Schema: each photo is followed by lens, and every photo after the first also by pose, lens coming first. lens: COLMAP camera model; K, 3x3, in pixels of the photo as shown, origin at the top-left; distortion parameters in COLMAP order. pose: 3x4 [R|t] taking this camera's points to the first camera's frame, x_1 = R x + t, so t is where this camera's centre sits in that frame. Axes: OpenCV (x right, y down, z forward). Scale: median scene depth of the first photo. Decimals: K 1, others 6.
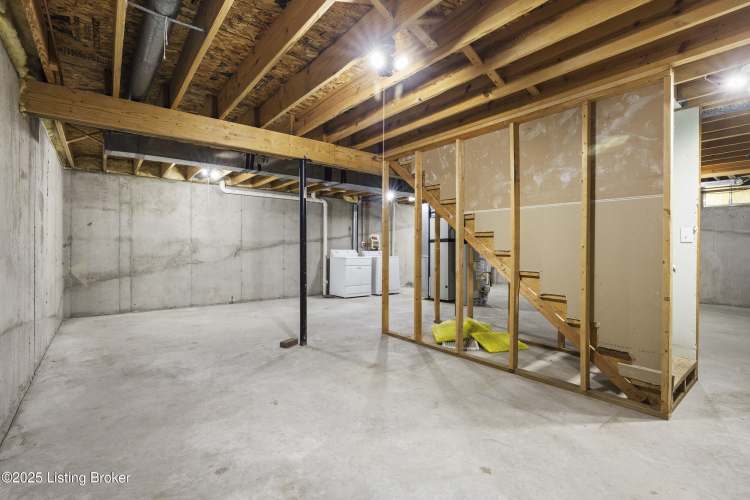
lens RADIAL K [[345.7, 0, 374.6], [0, 345.7, 248.5], [0, 0, 1]] dist [-0.006366, 0.000116]
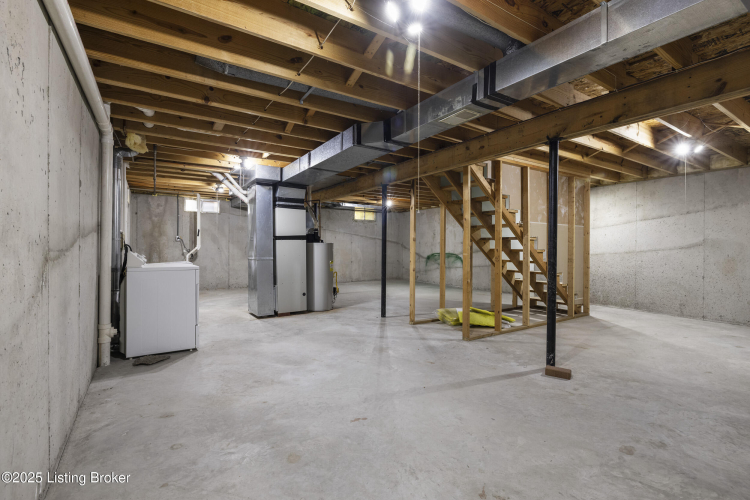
lens RADIAL K [[345.7, 0, 374.8], [0, 345.7, 247.2], [0, 0, 1]] dist [-0.006366, 0.000116]
pose [[0.096306, -0.005193, 0.995338, -0.606045], [-0.000072, 0.999986, 0.005224, -0.005001], [-0.995352, -0.000575, 0.096304, 0.769530]]
